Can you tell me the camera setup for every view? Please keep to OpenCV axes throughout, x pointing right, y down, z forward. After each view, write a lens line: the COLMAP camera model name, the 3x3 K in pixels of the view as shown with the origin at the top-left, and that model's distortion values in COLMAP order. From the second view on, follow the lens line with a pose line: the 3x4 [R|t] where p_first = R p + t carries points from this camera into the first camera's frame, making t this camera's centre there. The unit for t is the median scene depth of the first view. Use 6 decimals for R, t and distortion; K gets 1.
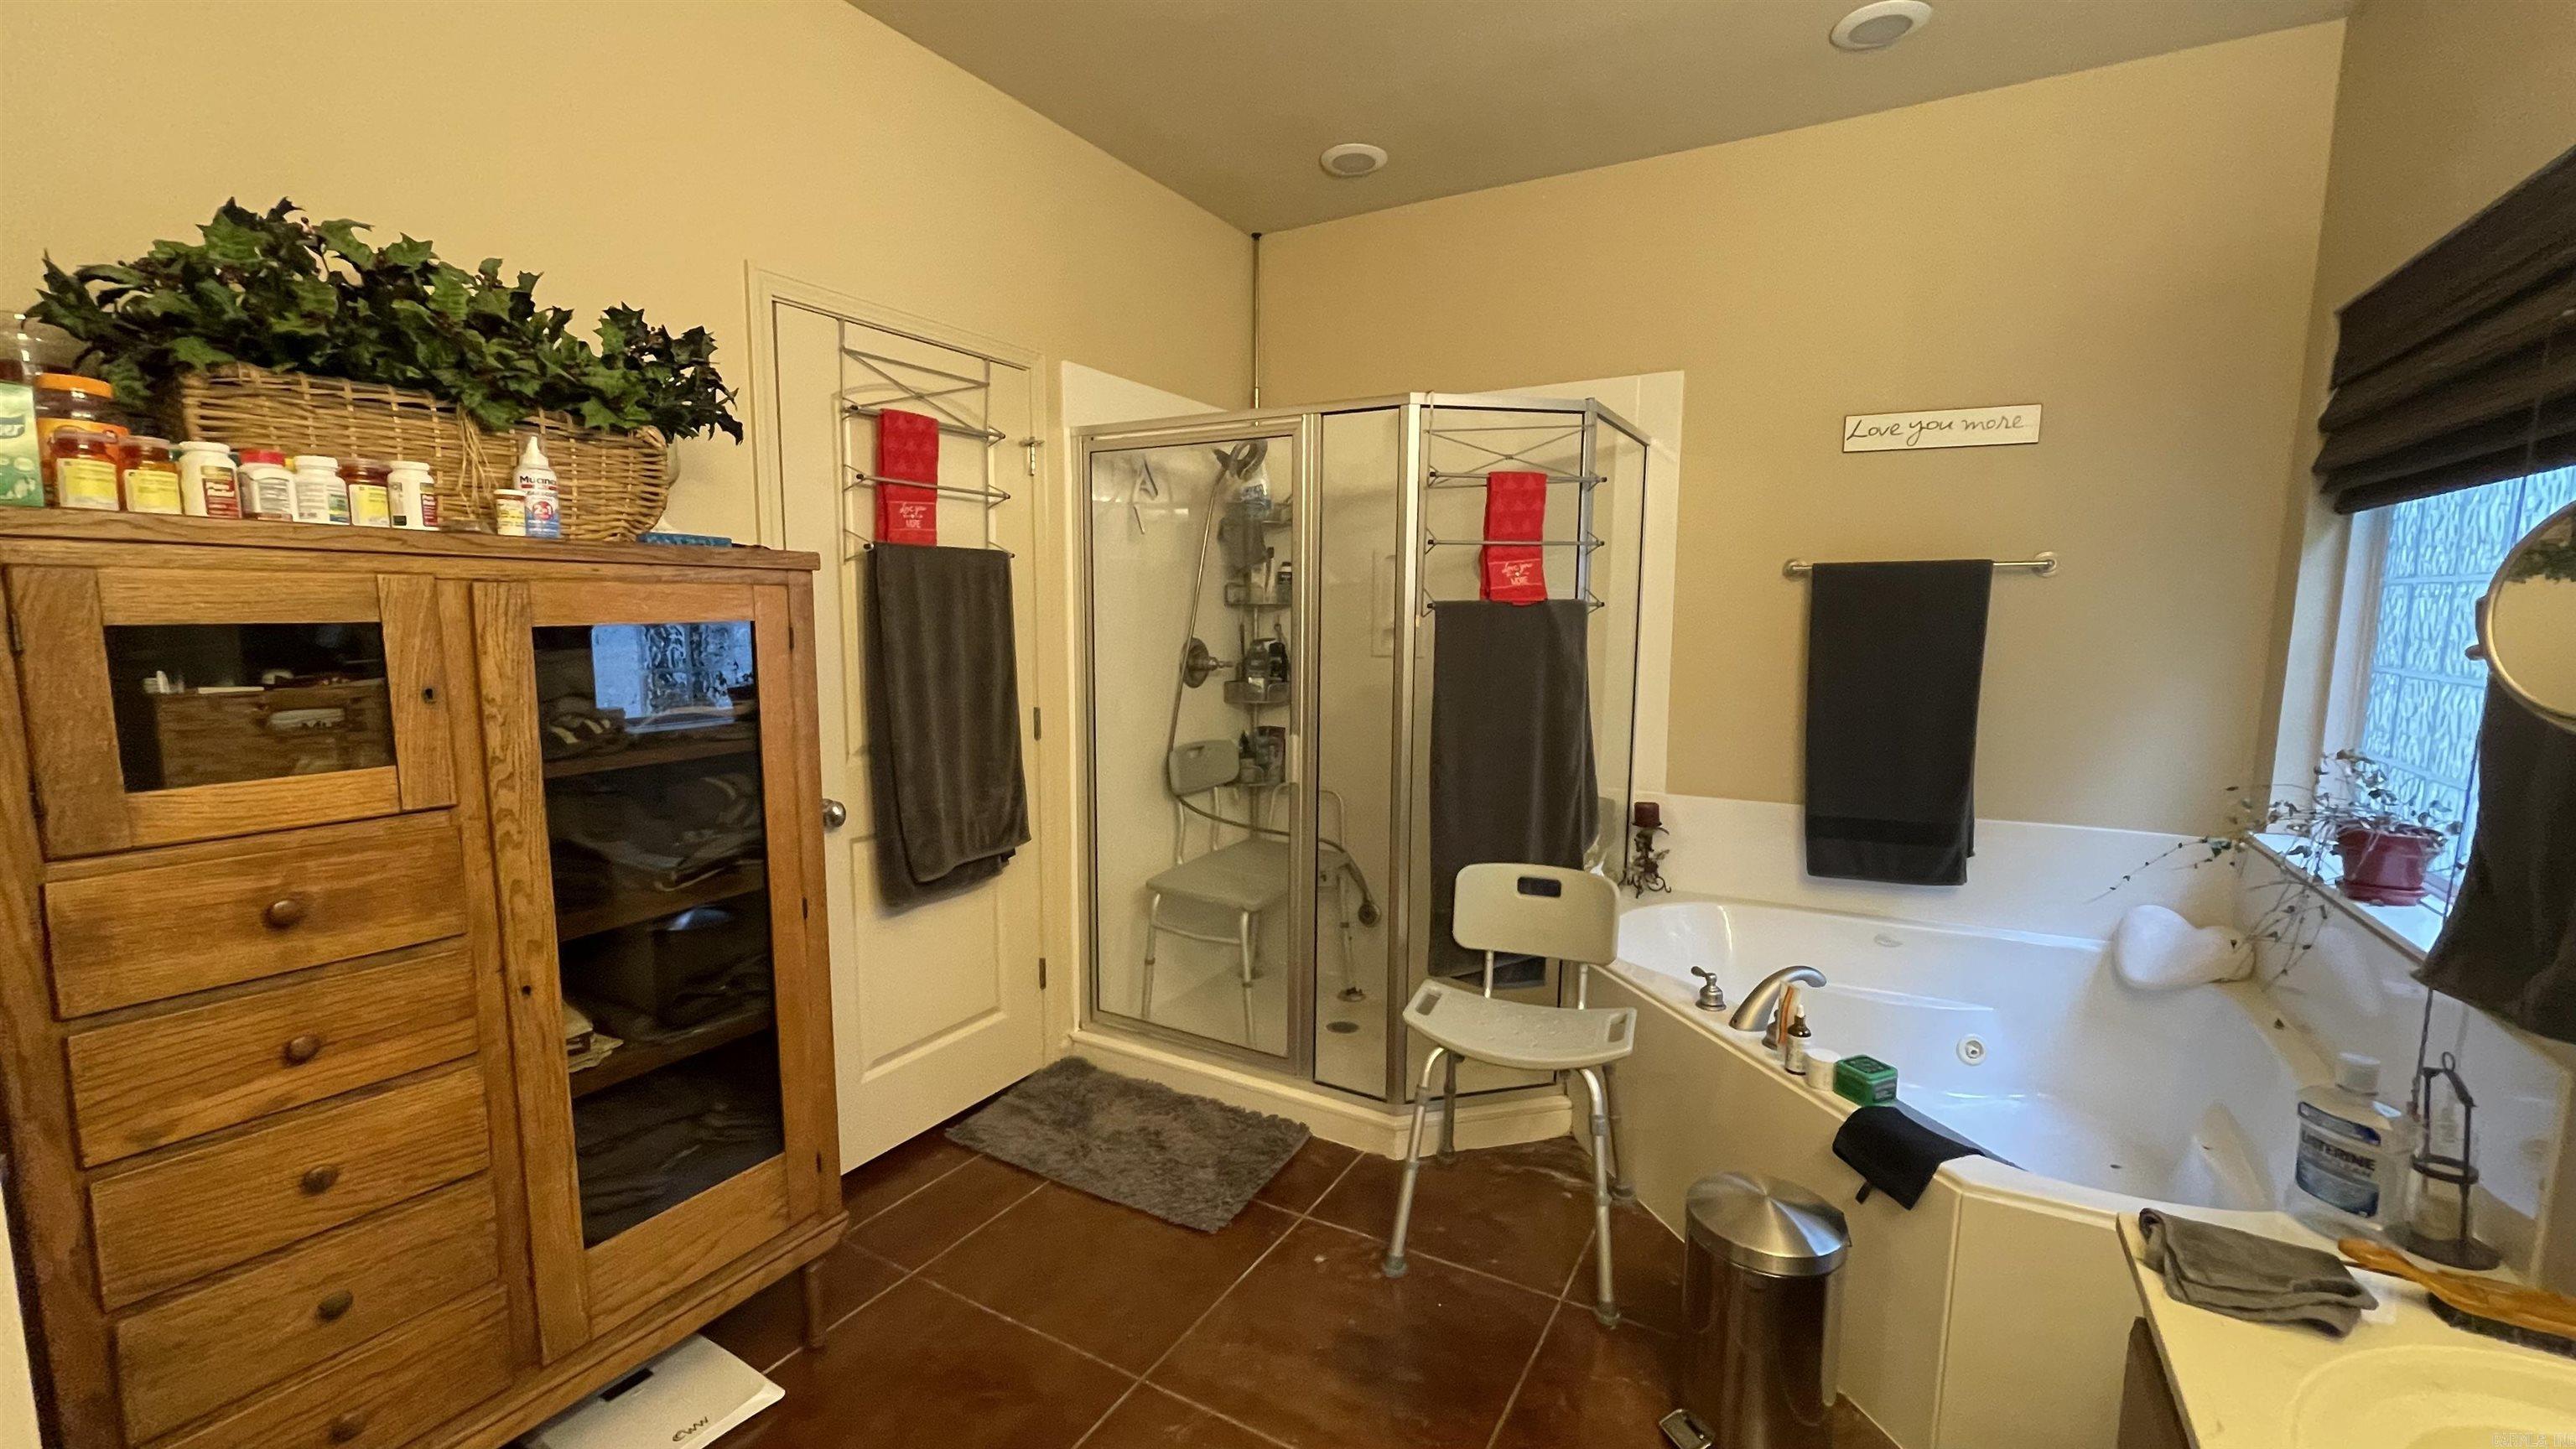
lens RADIAL K [[1050.6, 0, 1295.4], [0, 1050.6, 739.8], [0, 0, 1]] dist [-0.001149, -0.004790]
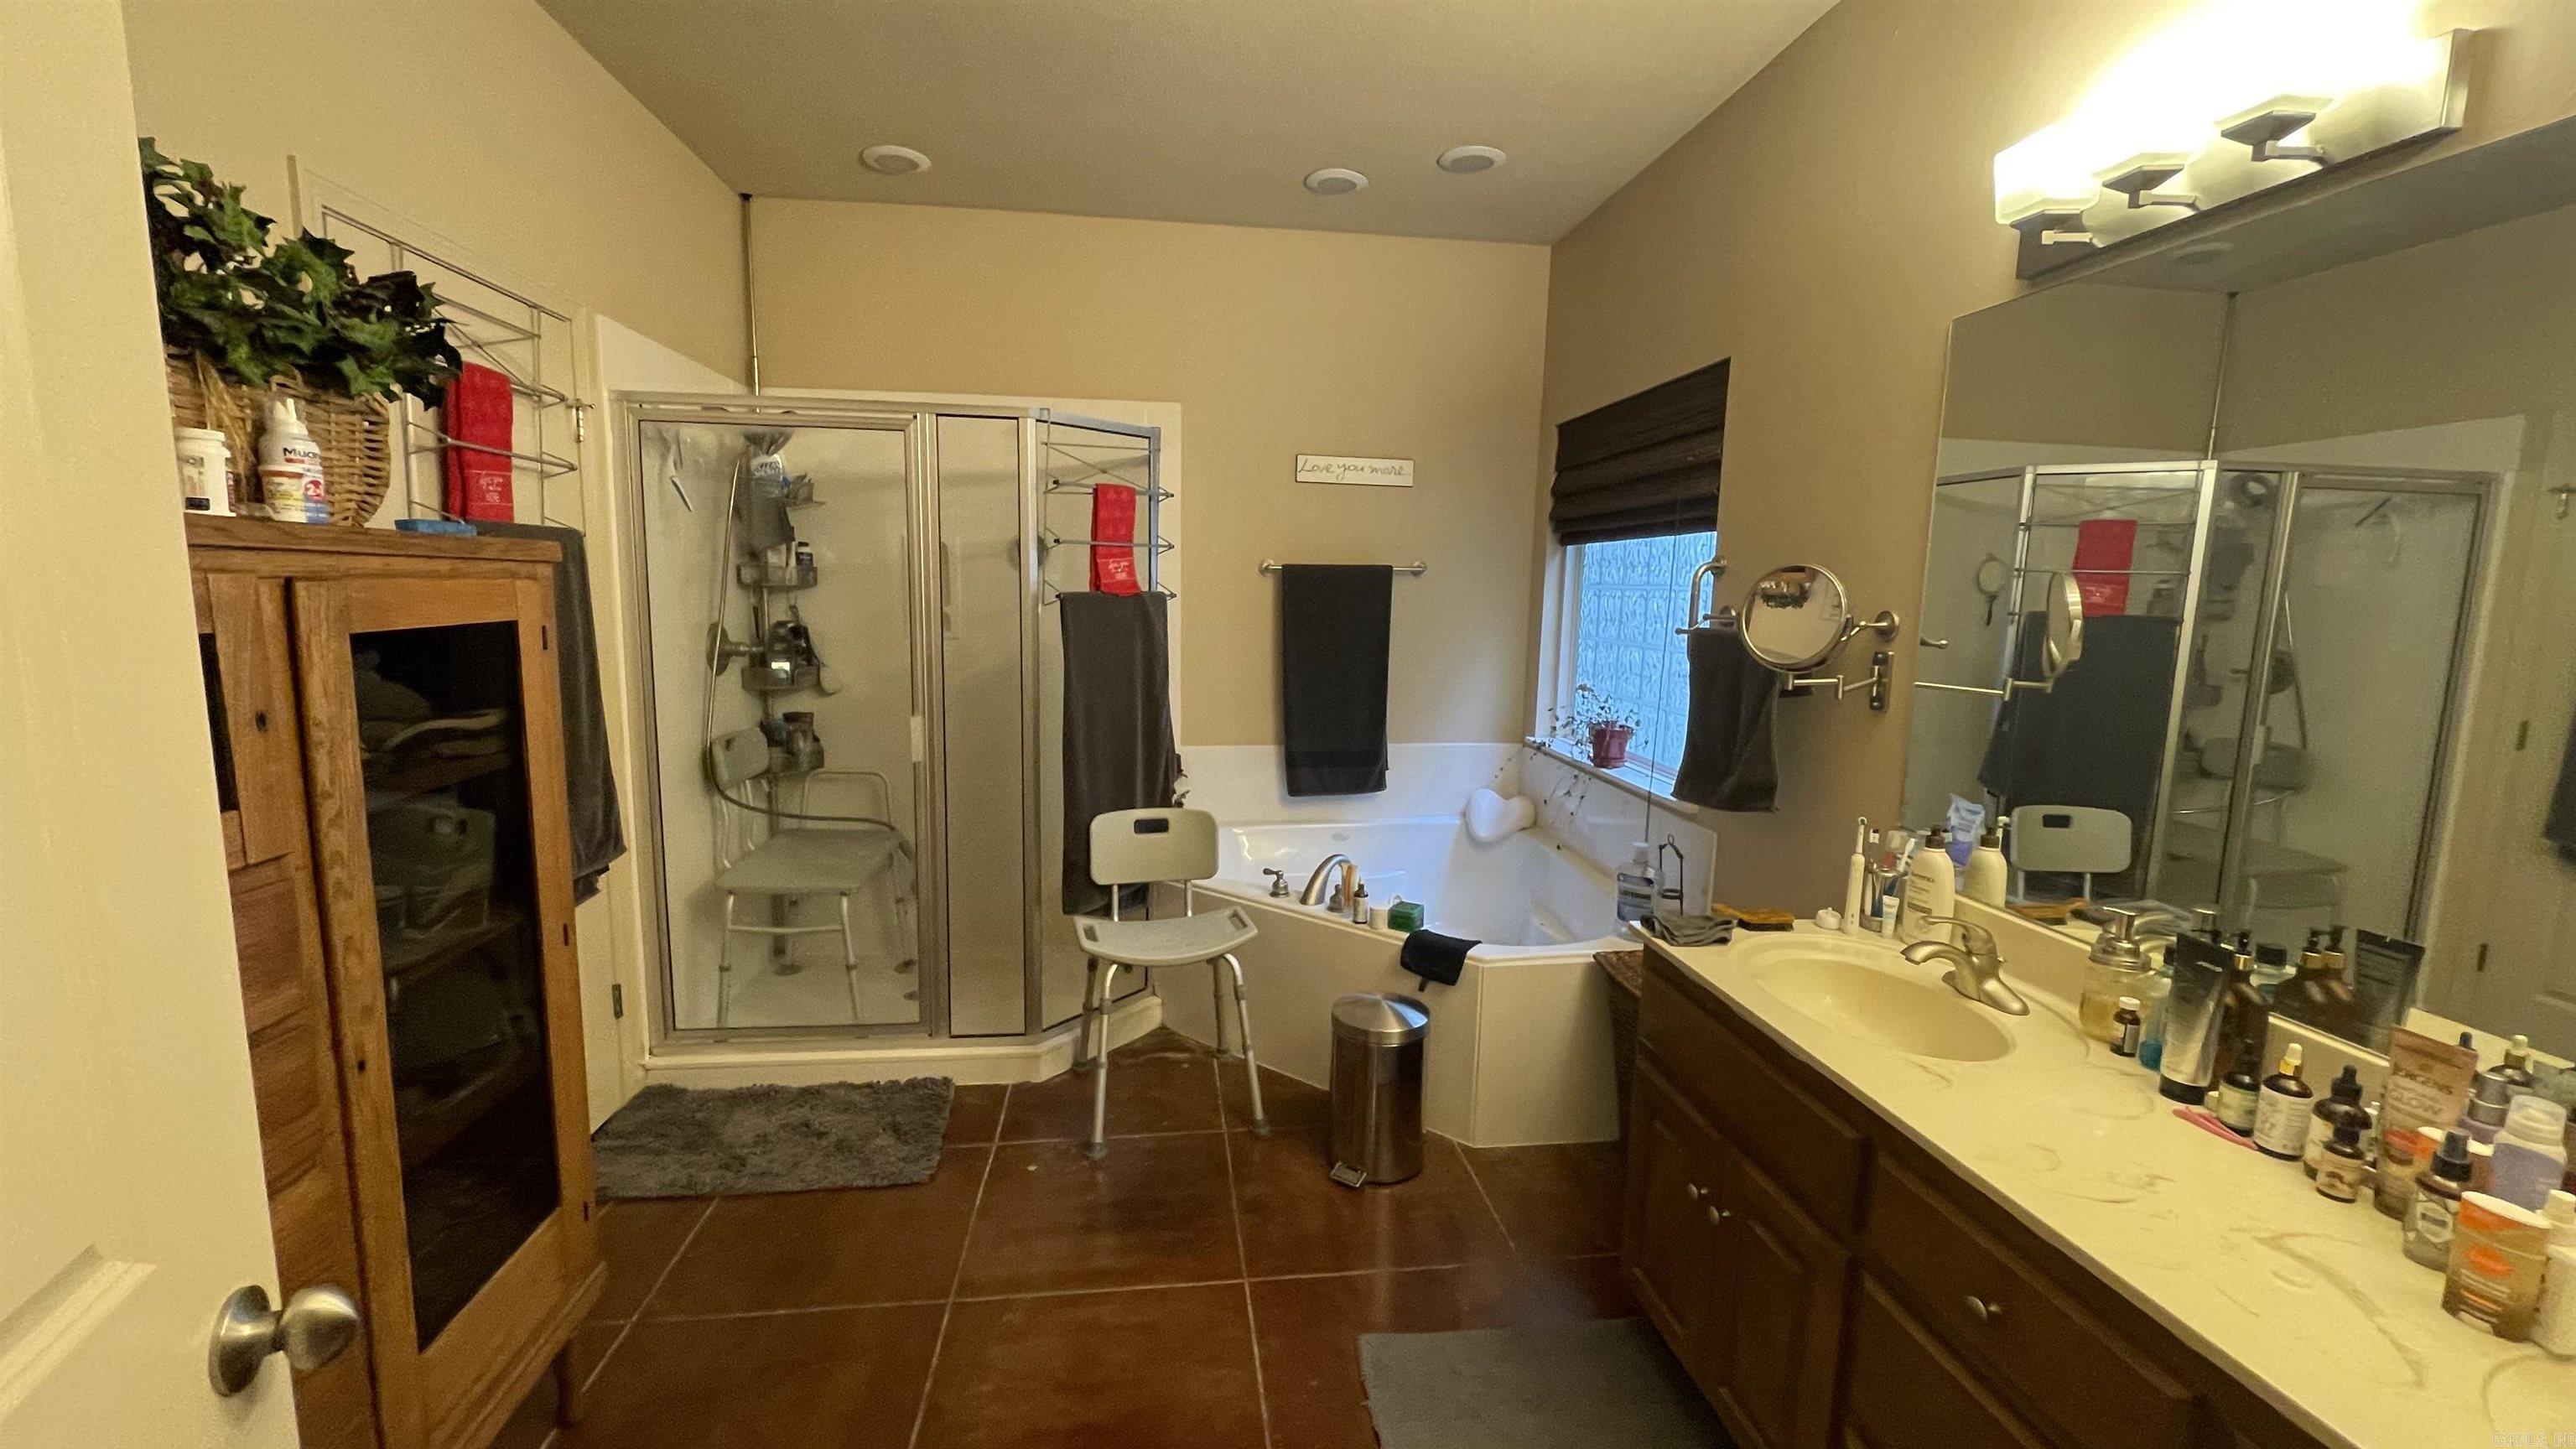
lens RADIAL K [[1050.6, 0, 1295.4], [0, 1050.6, 739.8], [0, 0, 1]] dist [-0.001149, -0.004790]
pose [[0.785967, -0.078091, 0.613318, -0.380312], [0.060460, 0.996945, 0.049457, -0.010814], [-0.615306, -0.001790, 0.788287, -0.074186]]
